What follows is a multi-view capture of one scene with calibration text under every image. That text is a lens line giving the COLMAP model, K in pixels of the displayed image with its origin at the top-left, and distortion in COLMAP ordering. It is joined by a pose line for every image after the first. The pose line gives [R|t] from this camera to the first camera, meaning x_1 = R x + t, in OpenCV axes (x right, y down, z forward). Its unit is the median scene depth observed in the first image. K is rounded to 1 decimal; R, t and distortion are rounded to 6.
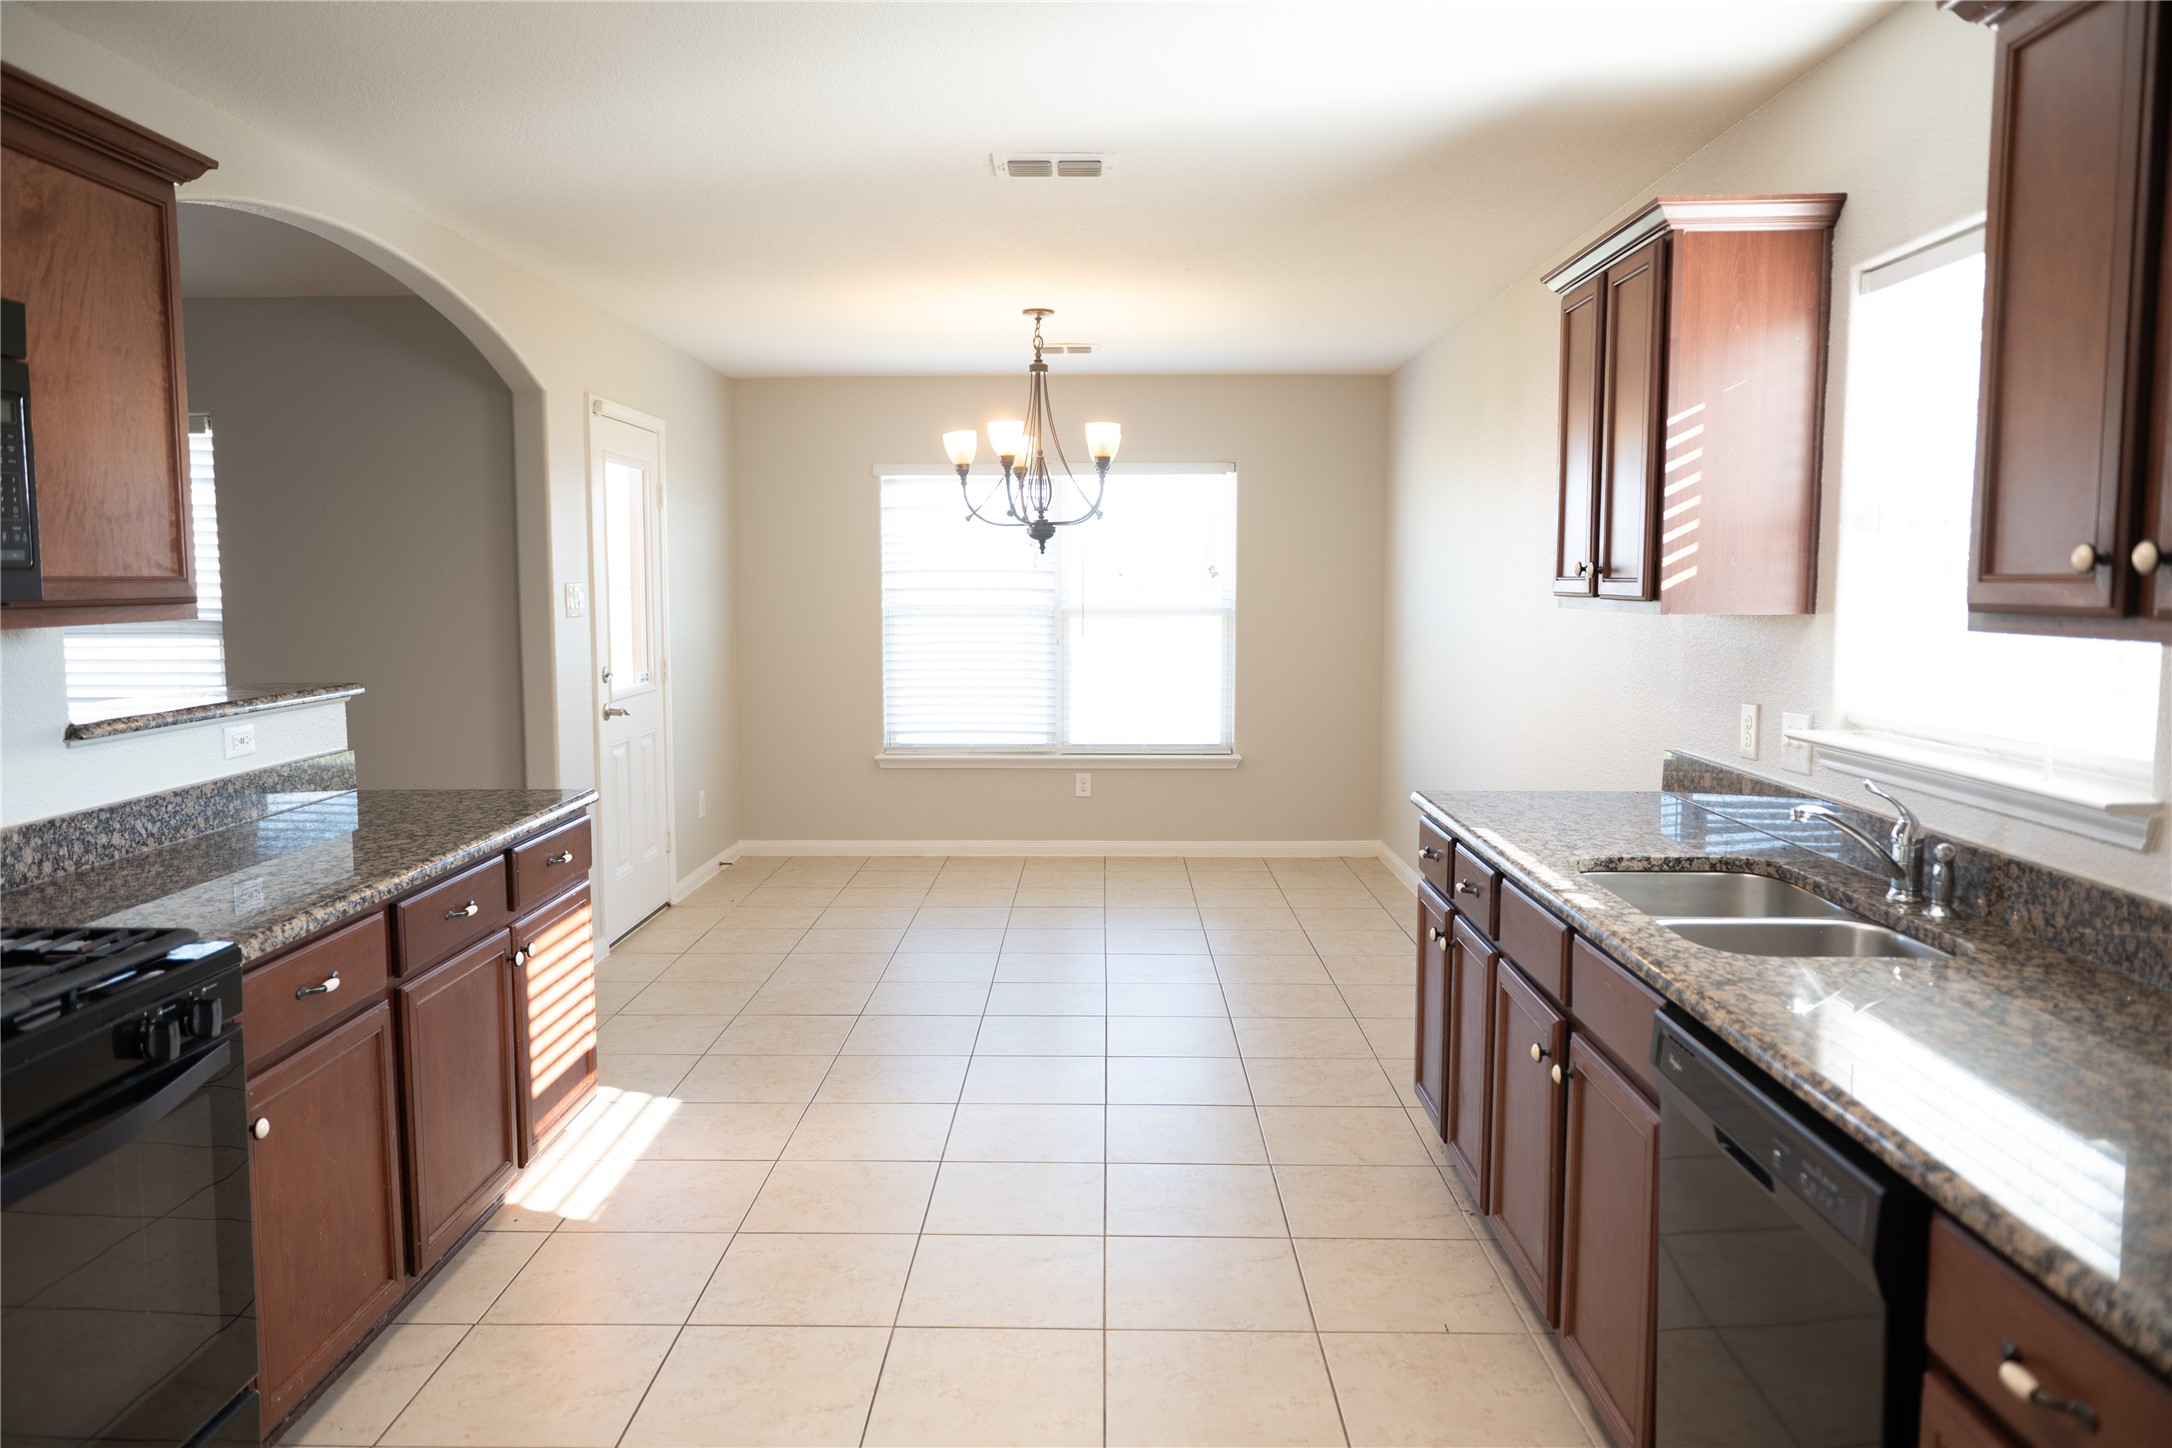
lens RADIAL K [[1486.5, 0, 1117.1], [0, 1486.5, 700.3], [0, 0, 1]] dist [0.000831, 0.004281]
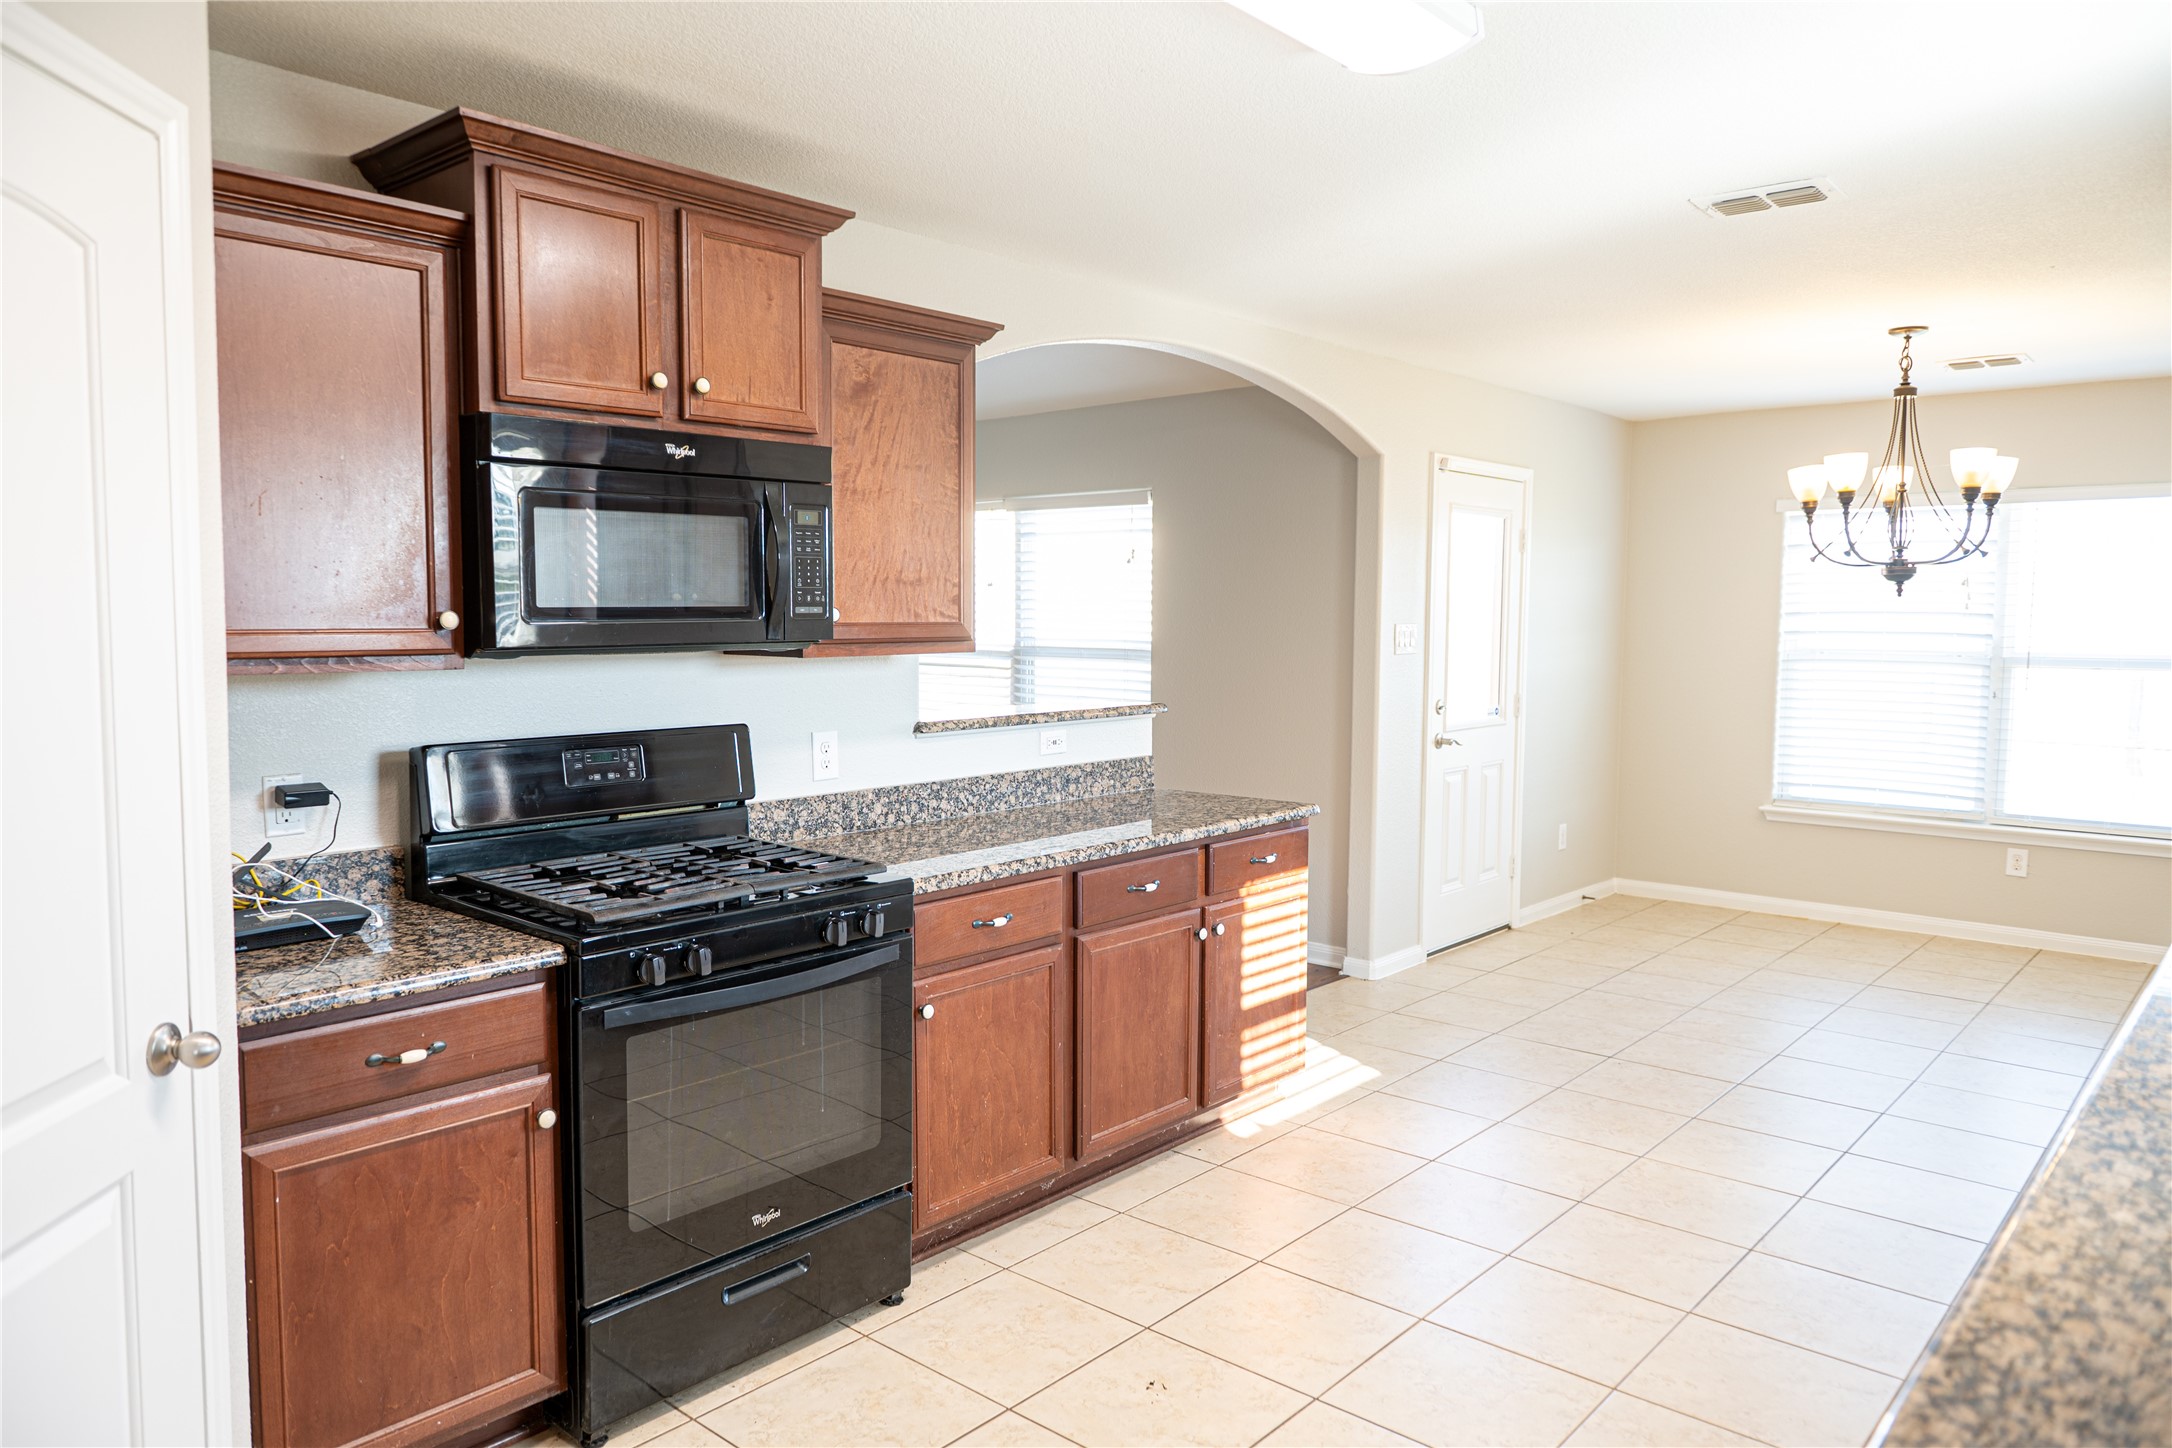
lens RADIAL K [[1486.5, 0, 1117.1], [0, 1486.5, 700.3], [0, 0, 1]] dist [0.000831, 0.004281]
pose [[0.766026, 0.045399, -0.641205, 0.196884], [-0.059494, 0.998229, -0.000398, -0.008450], [0.640051, 0.038453, 0.767370, 0.006332]]
